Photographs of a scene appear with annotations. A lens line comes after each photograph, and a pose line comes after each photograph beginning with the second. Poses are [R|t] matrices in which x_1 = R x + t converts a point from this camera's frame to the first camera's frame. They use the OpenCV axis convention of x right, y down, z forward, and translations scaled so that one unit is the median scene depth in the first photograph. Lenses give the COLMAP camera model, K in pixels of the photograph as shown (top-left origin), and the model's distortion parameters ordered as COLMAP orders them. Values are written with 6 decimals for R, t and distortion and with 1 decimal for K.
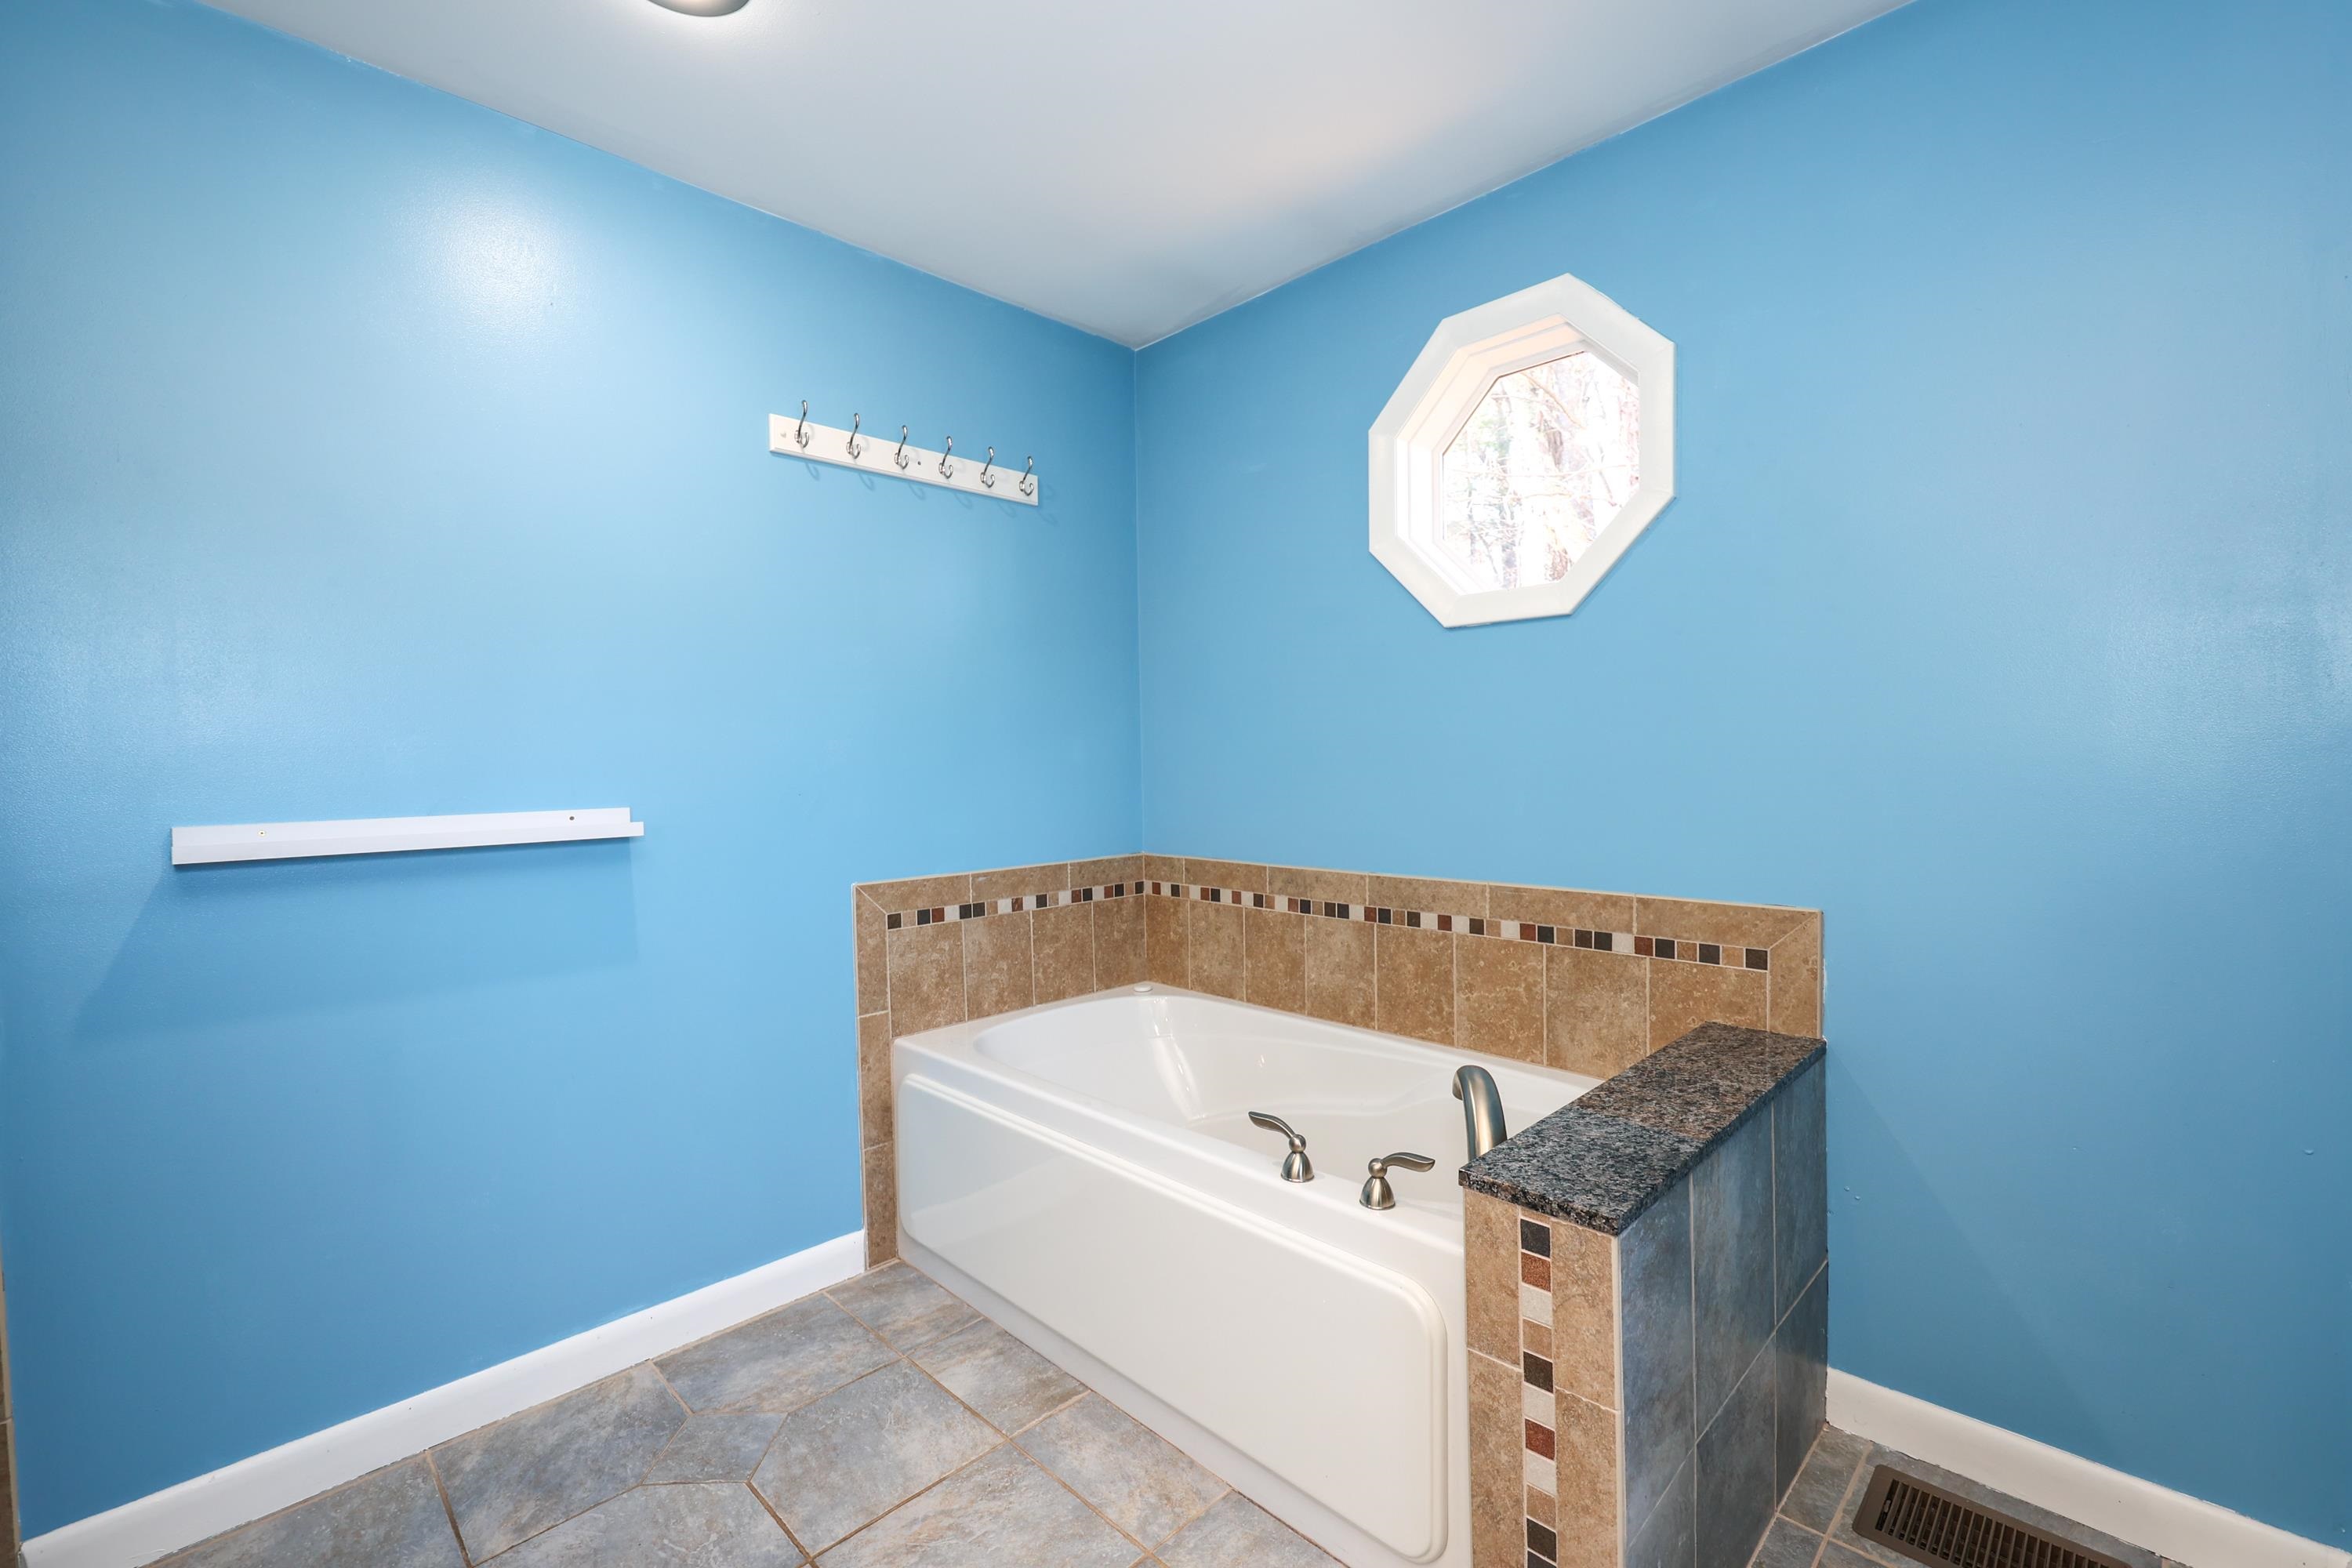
lens RADIAL K [[966.6, 0, 1169.1], [0, 966.6, 783.0], [0, 0, 1]] dist [0.000555, -0.000024]
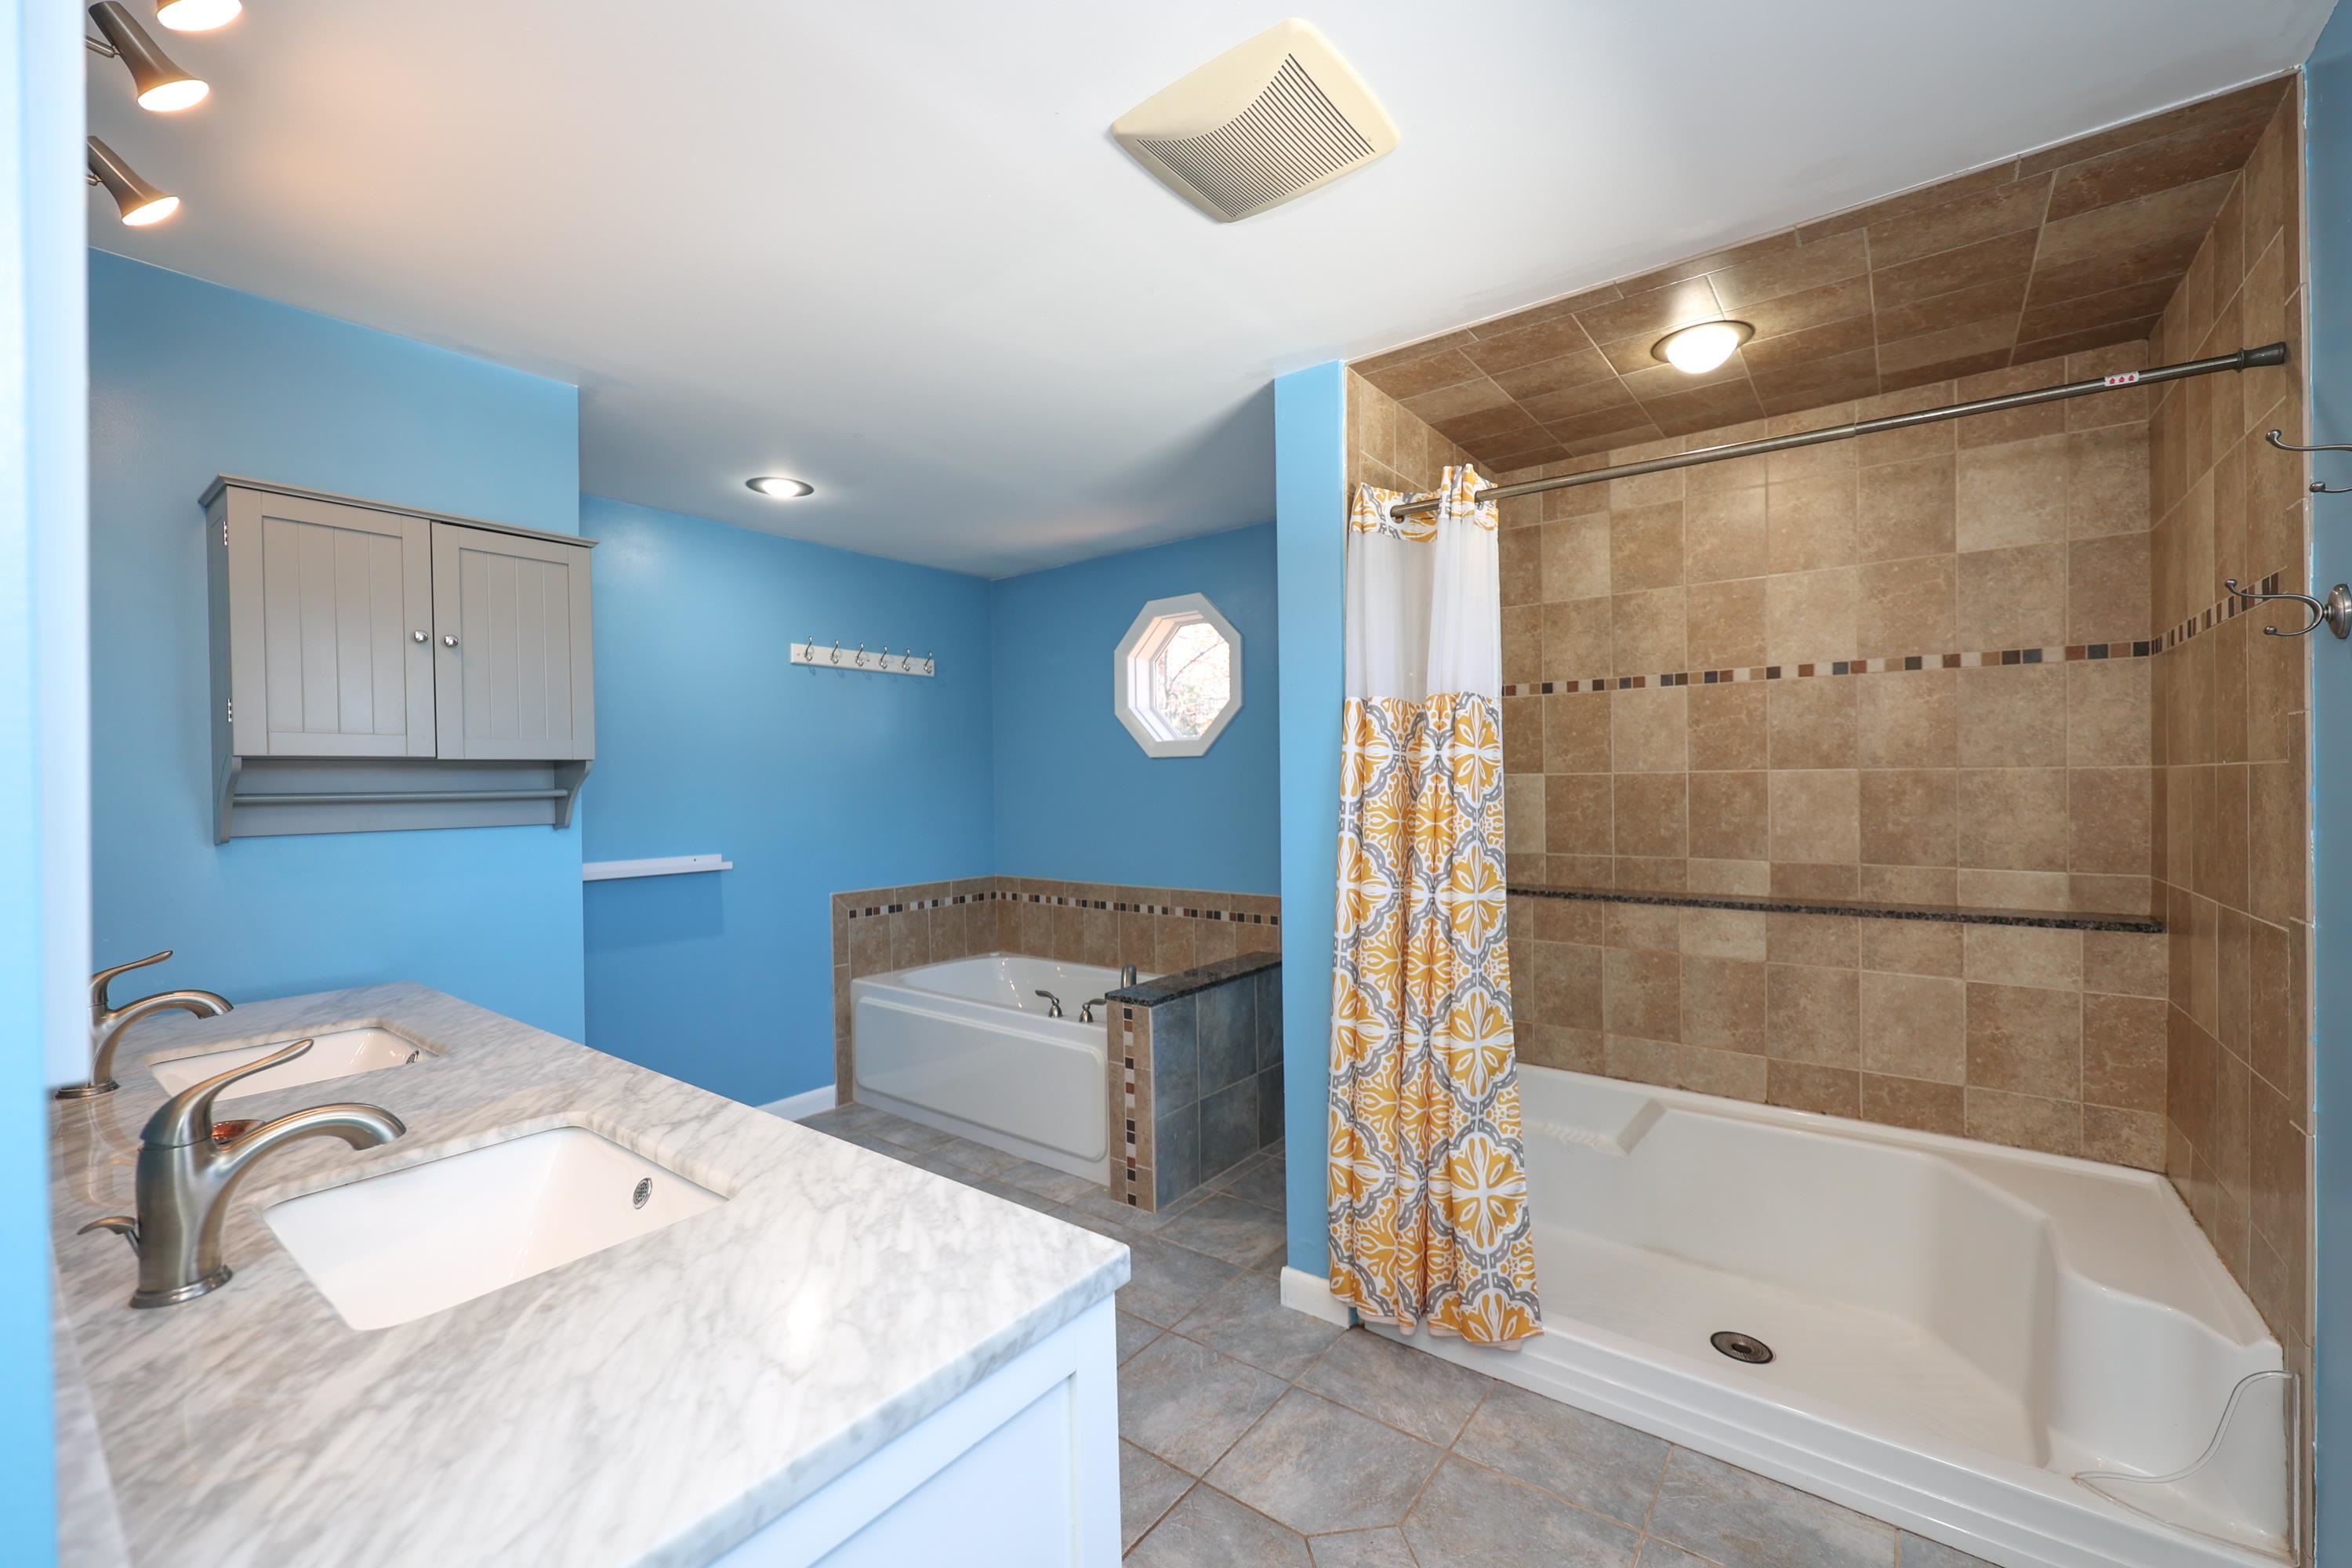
lens RADIAL K [[966.6, 0, 1179.8], [0, 966.6, 776.5], [0, 0, 1]] dist [0.000555, -0.000024]
pose [[0.990663, 0.003493, 0.136290, 0.075208], [0.000468, 0.999579, -0.029018, -0.062580], [-0.136334, 0.028811, 0.990244, -0.895392]]
